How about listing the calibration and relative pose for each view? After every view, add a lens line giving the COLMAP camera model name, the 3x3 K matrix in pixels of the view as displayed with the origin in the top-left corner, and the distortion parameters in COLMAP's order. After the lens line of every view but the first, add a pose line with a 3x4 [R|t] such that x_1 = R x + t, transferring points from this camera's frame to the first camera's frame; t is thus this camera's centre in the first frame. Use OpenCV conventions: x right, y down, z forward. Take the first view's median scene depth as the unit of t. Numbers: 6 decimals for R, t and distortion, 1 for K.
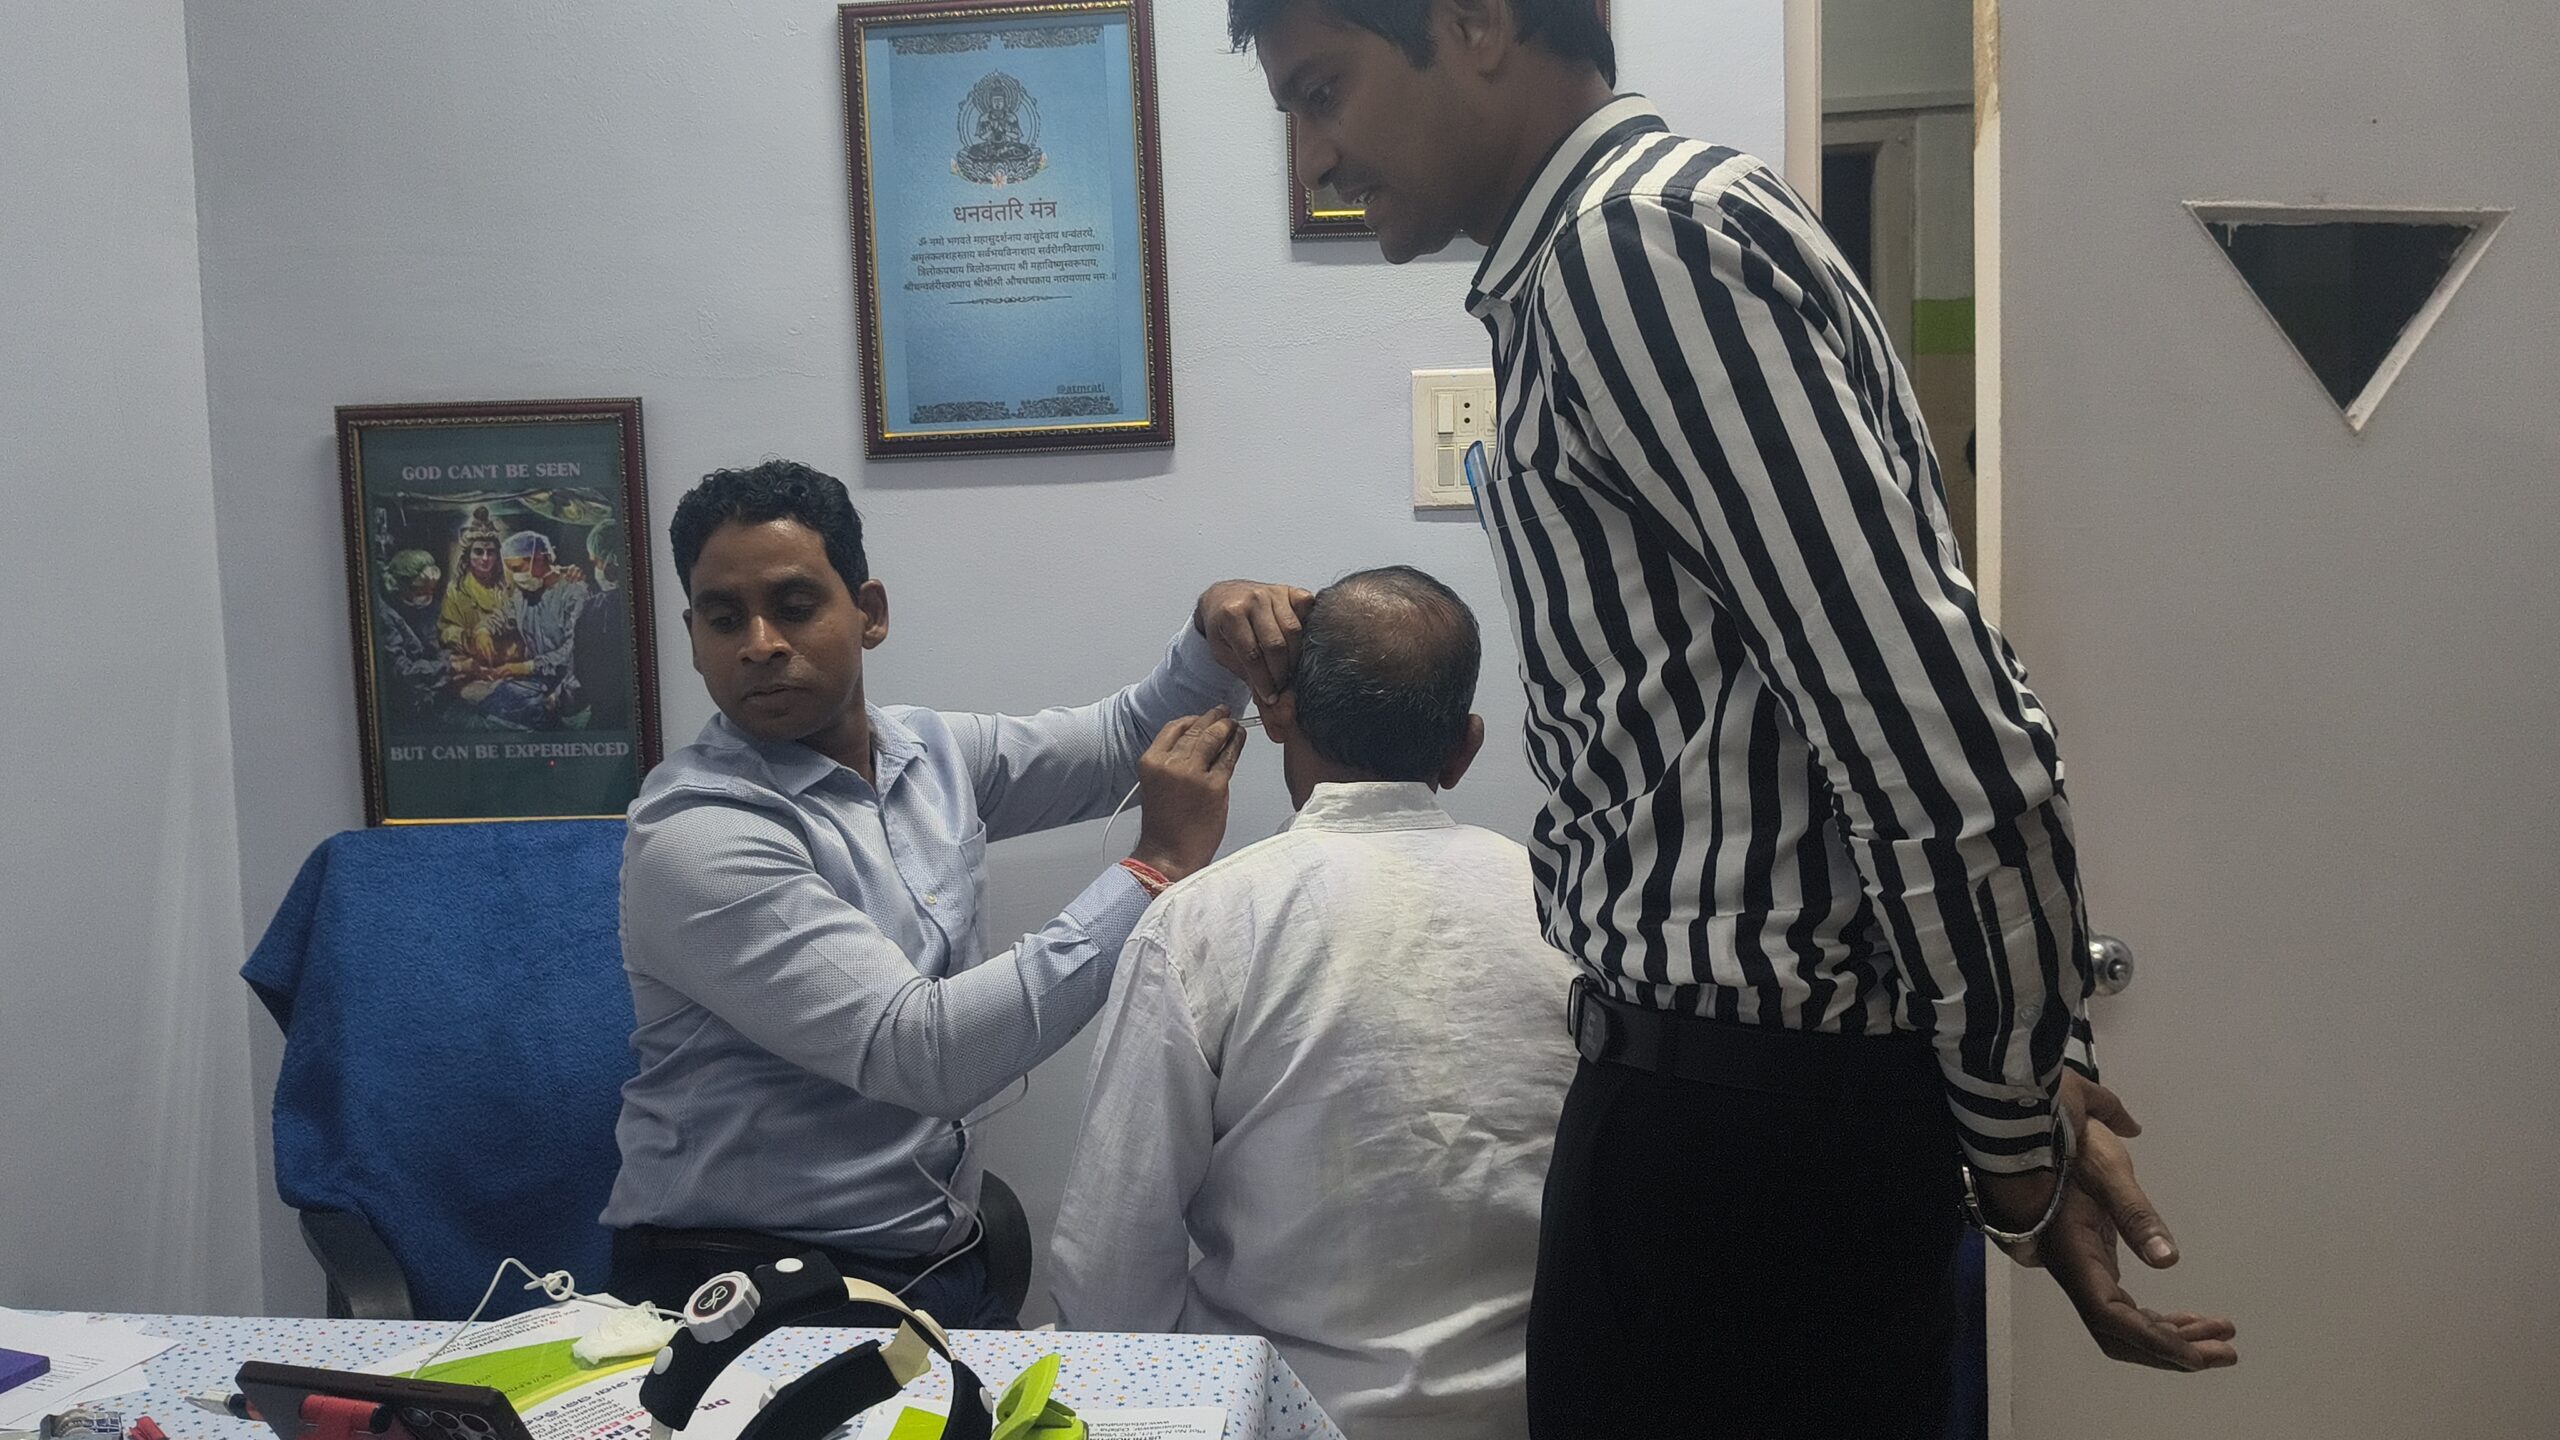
lens RADIAL K [[2051.0, 0, 1222.7], [0, 2051.0, 656.4], [0, 0, 1]] dist [0.042537, -0.063988]
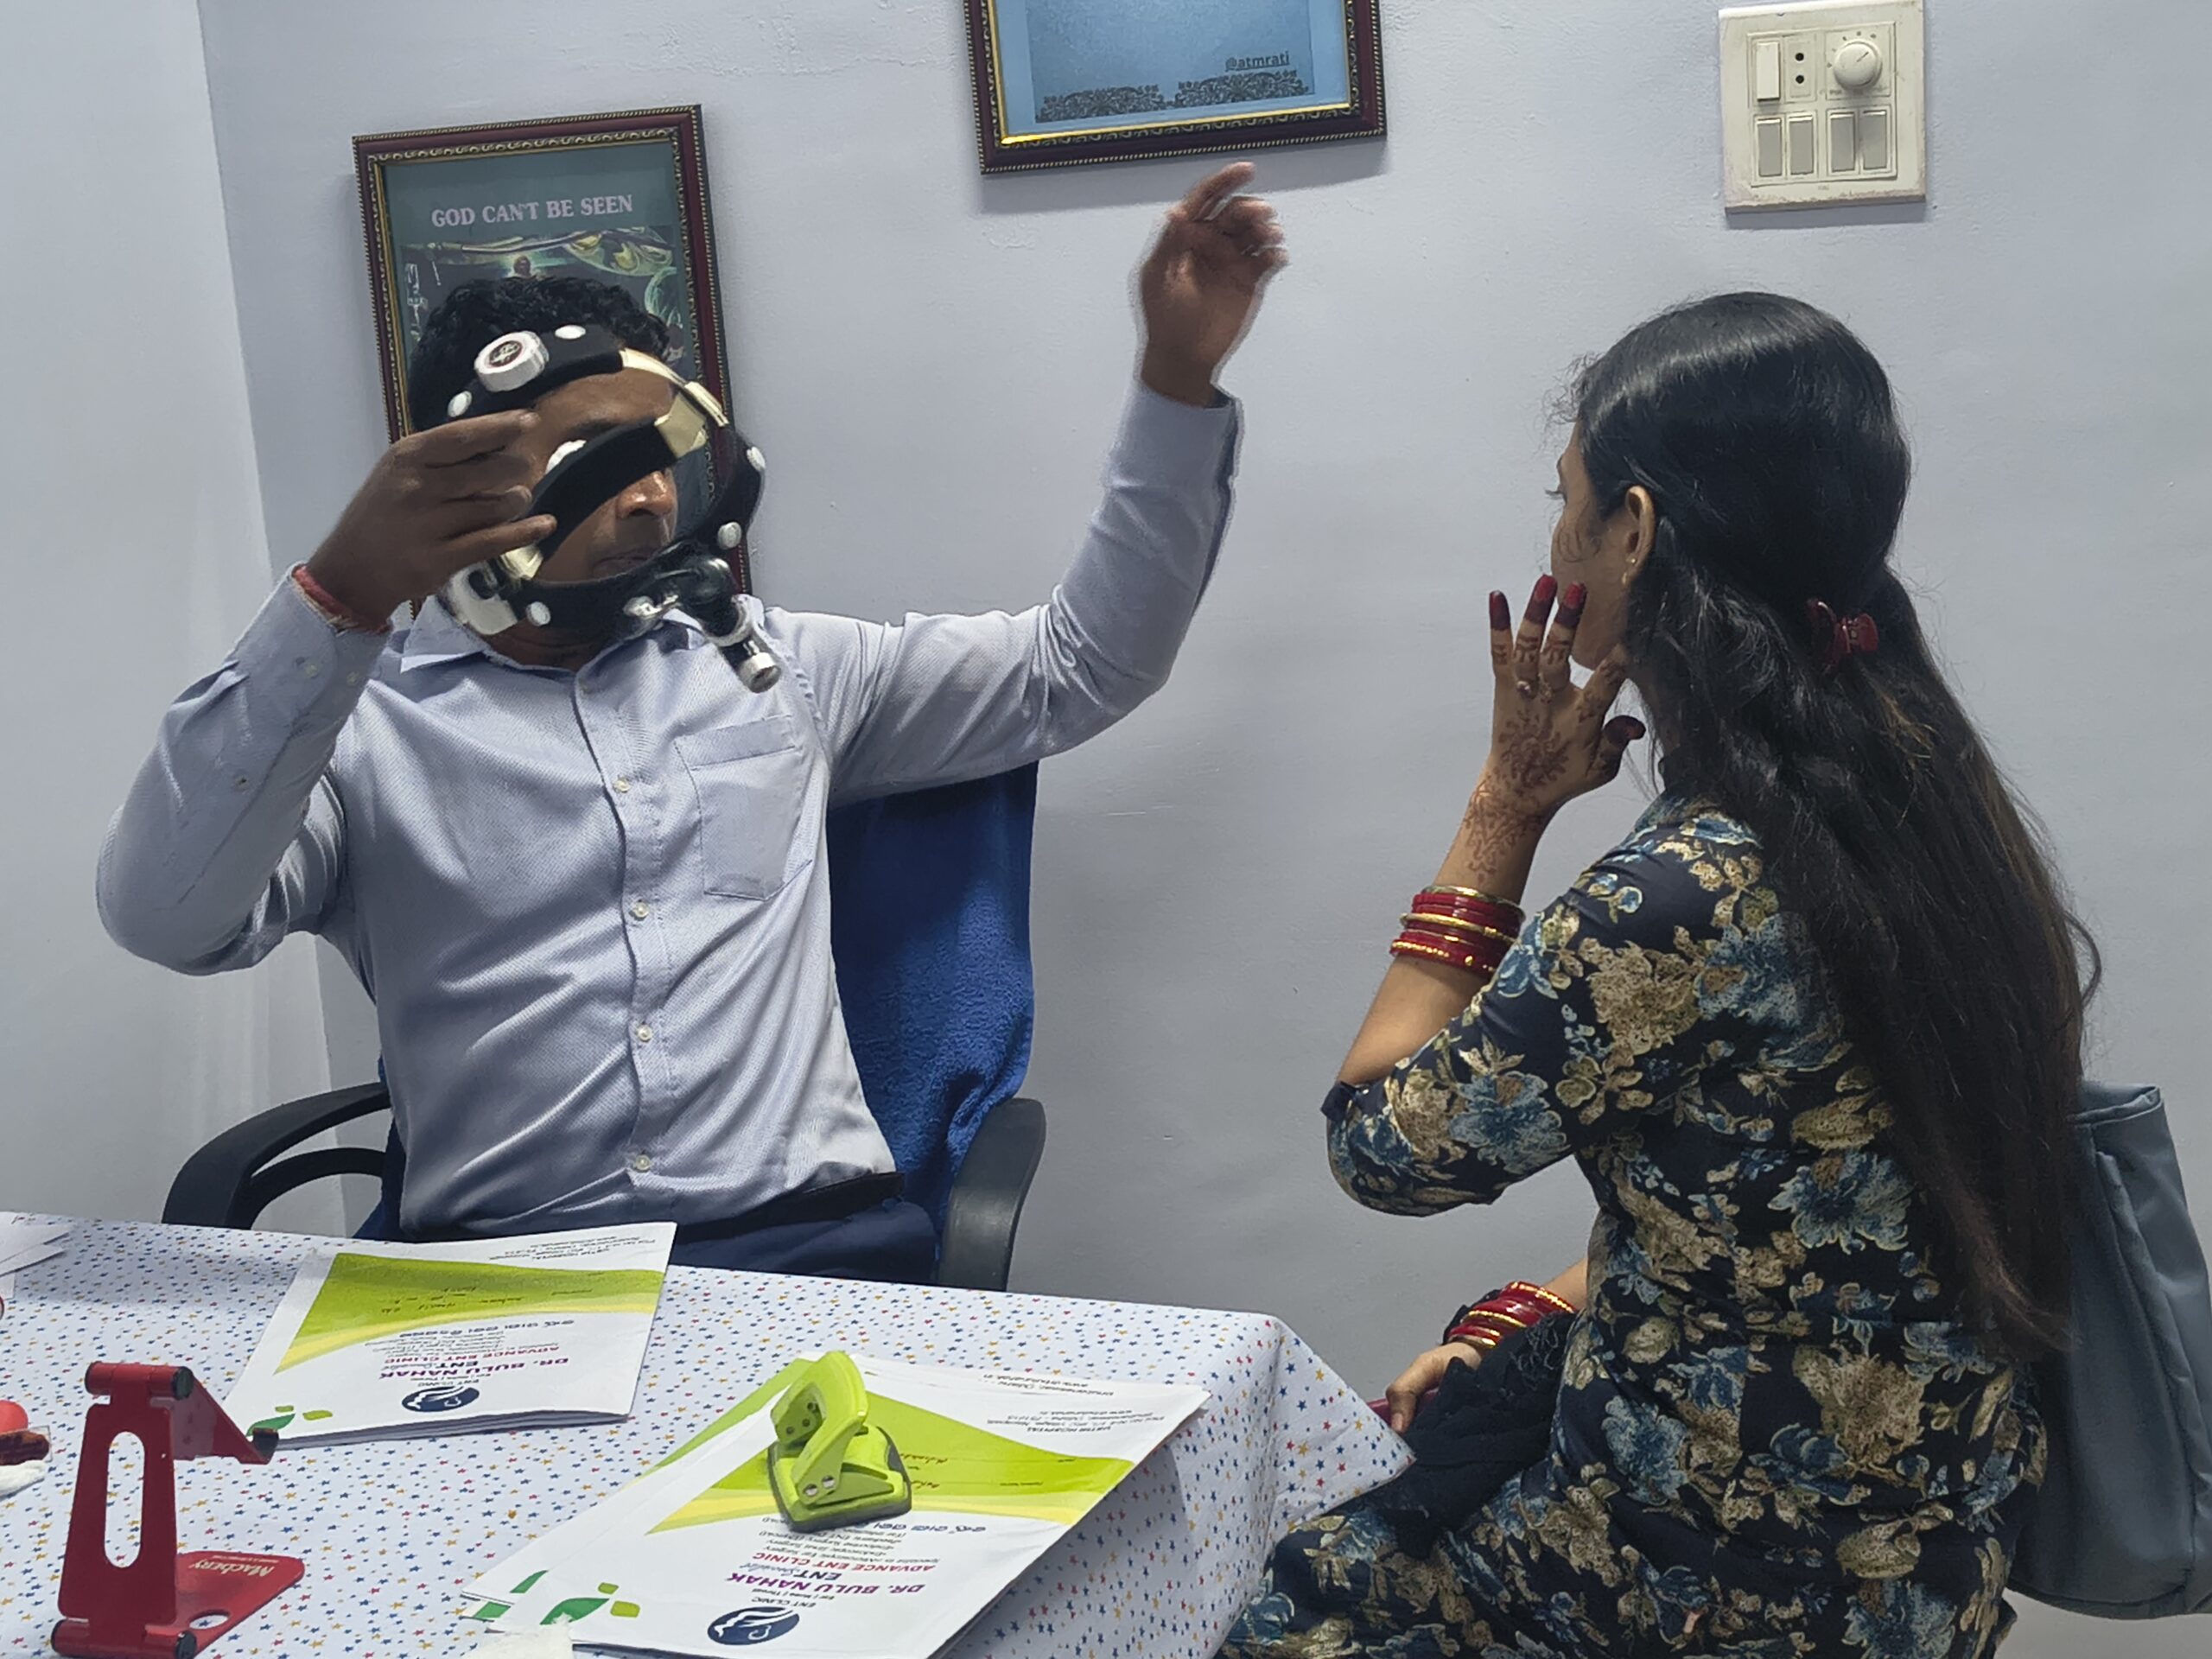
lens RADIAL K [[3042.1, 0, 1056.3], [0, 3042.1, 782.2], [0, 0, 1]] dist [-0.024861, 0.000000]
pose [[0.956636, 0.014765, -0.290913, 0.174900], [0.021449, 0.992433, 0.120902, -0.009560], [0.290497, -0.121899, 0.949080, -0.064654]]
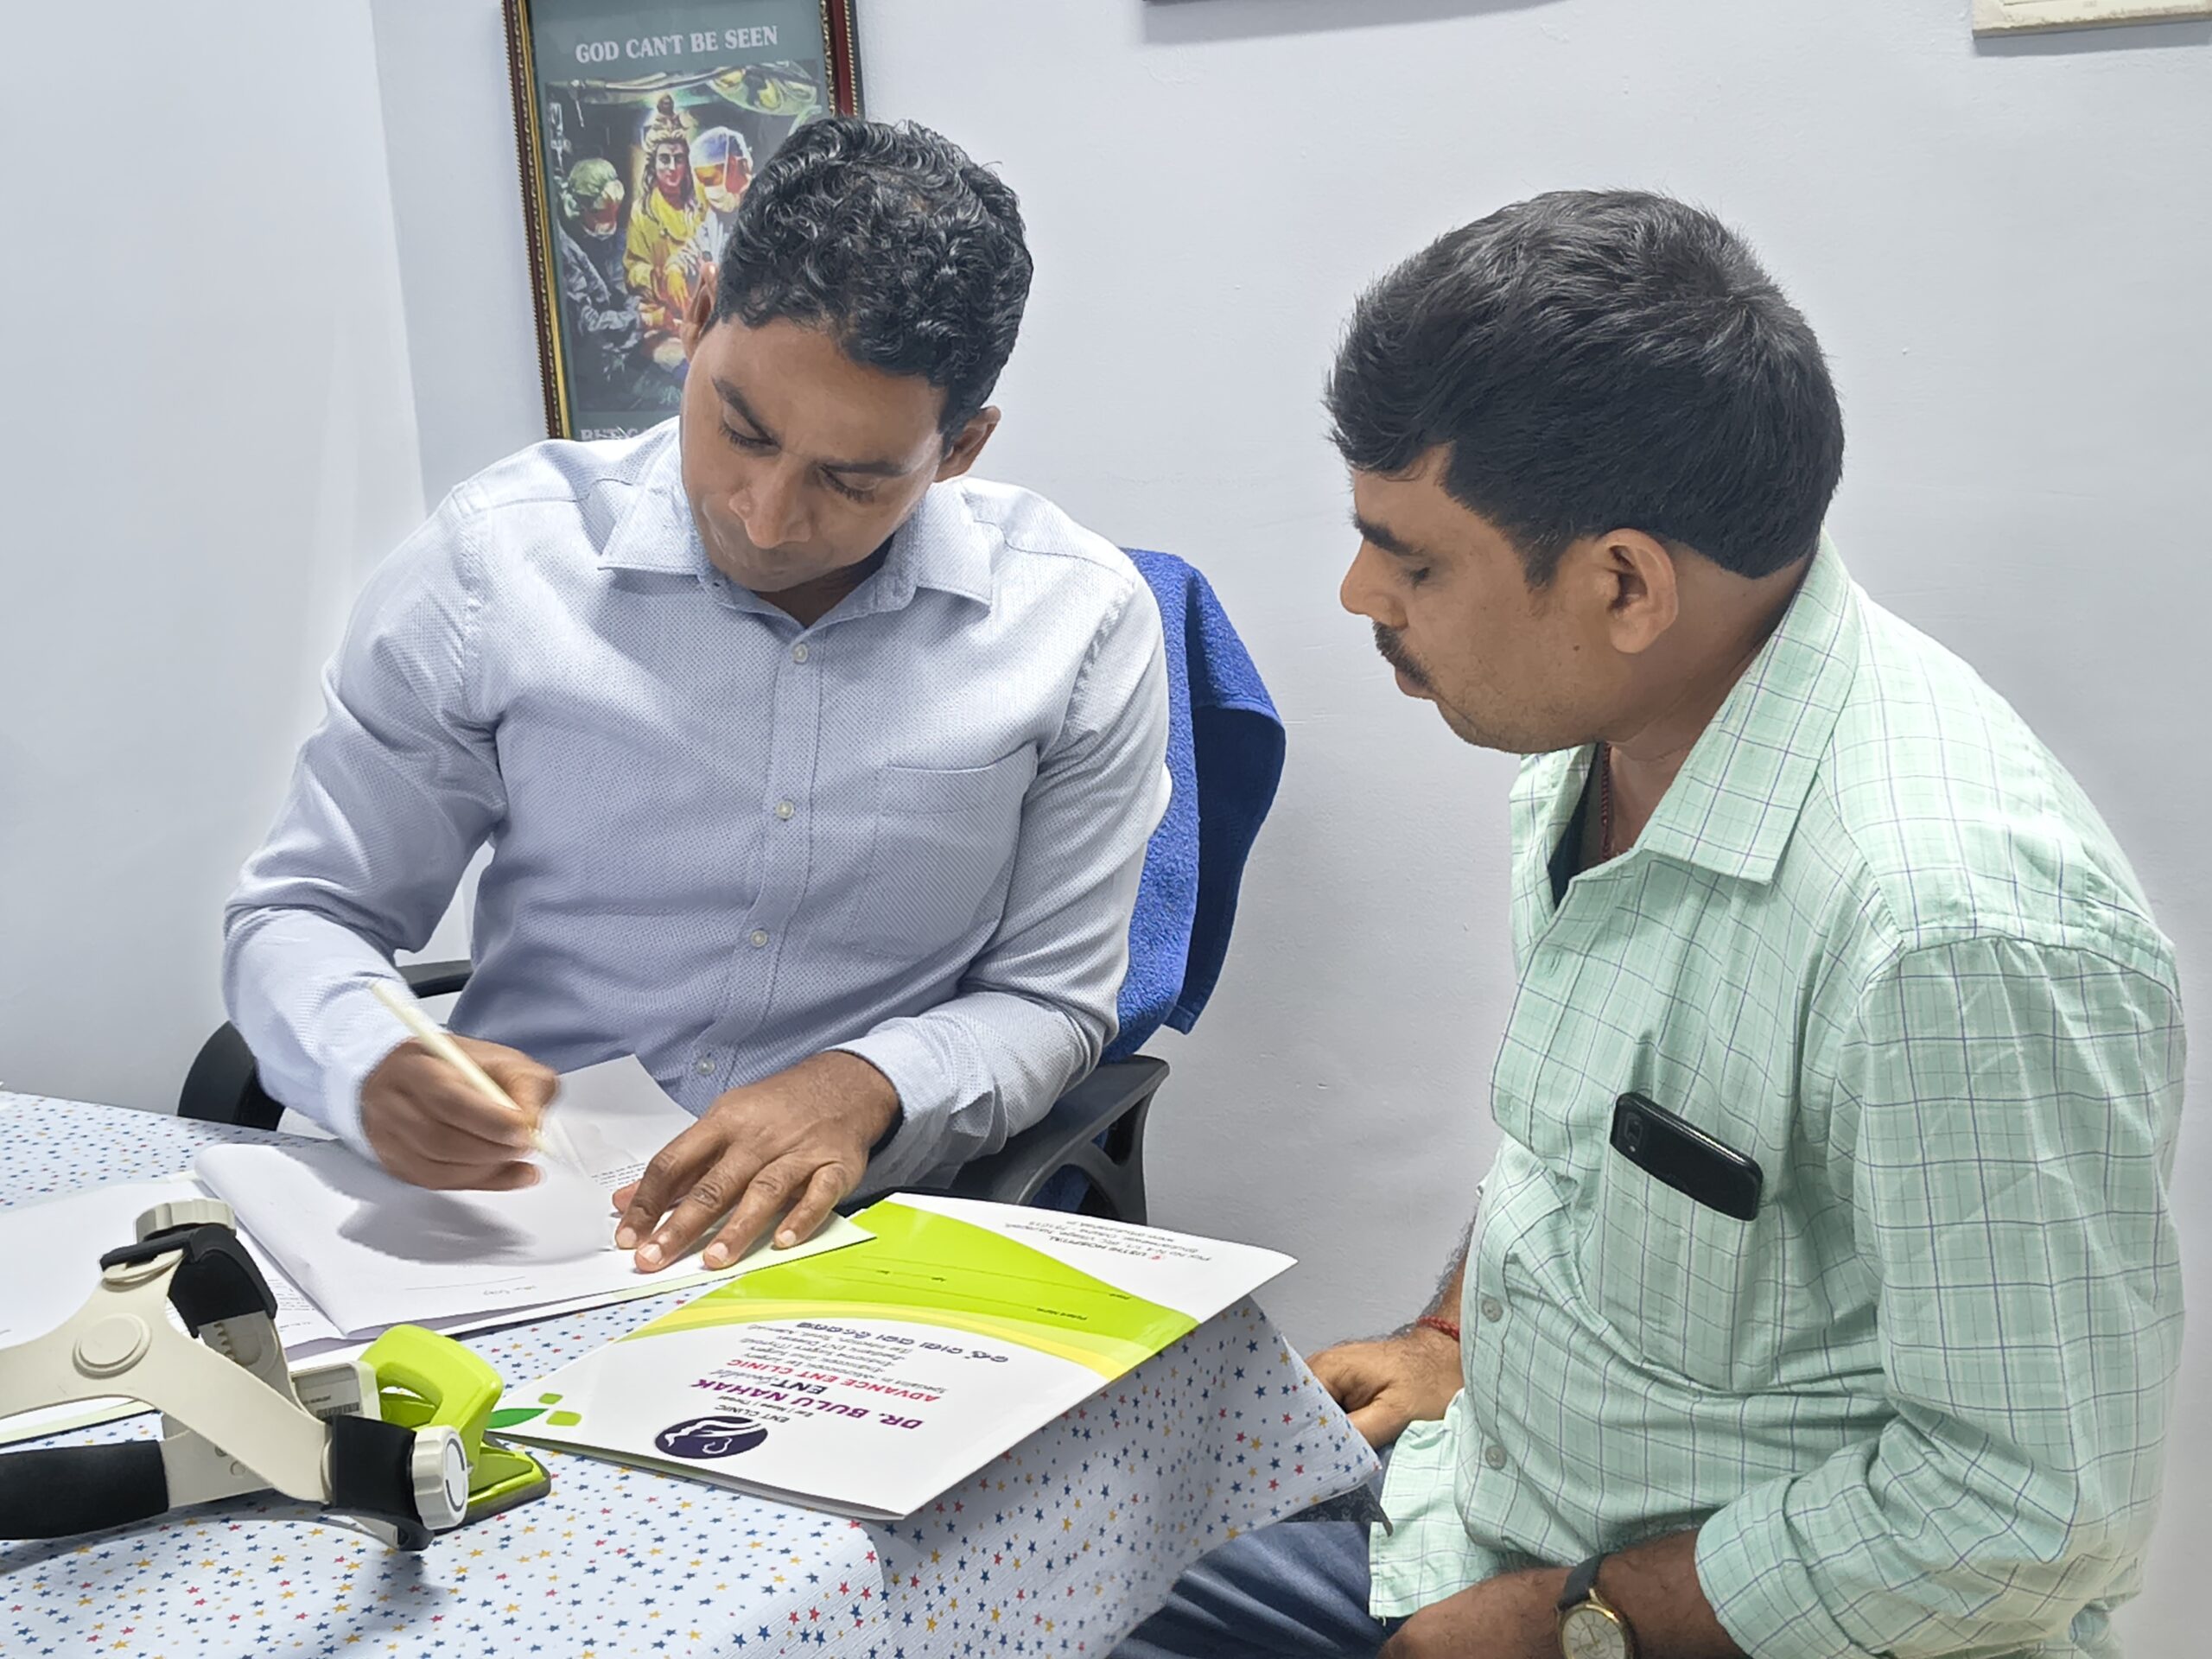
lens RADIAL K [[3042.1, 0, 1081.5], [0, 3042.1, 815.4], [0, 0, 1]] dist [-0.024861, 0.000000]
pose [[0.903004, 0.062307, -0.425090, 0.241506], [-0.001113, 0.989764, 0.142709, 0.025394], [0.429630, -0.128394, 0.893830, 0.076191]]
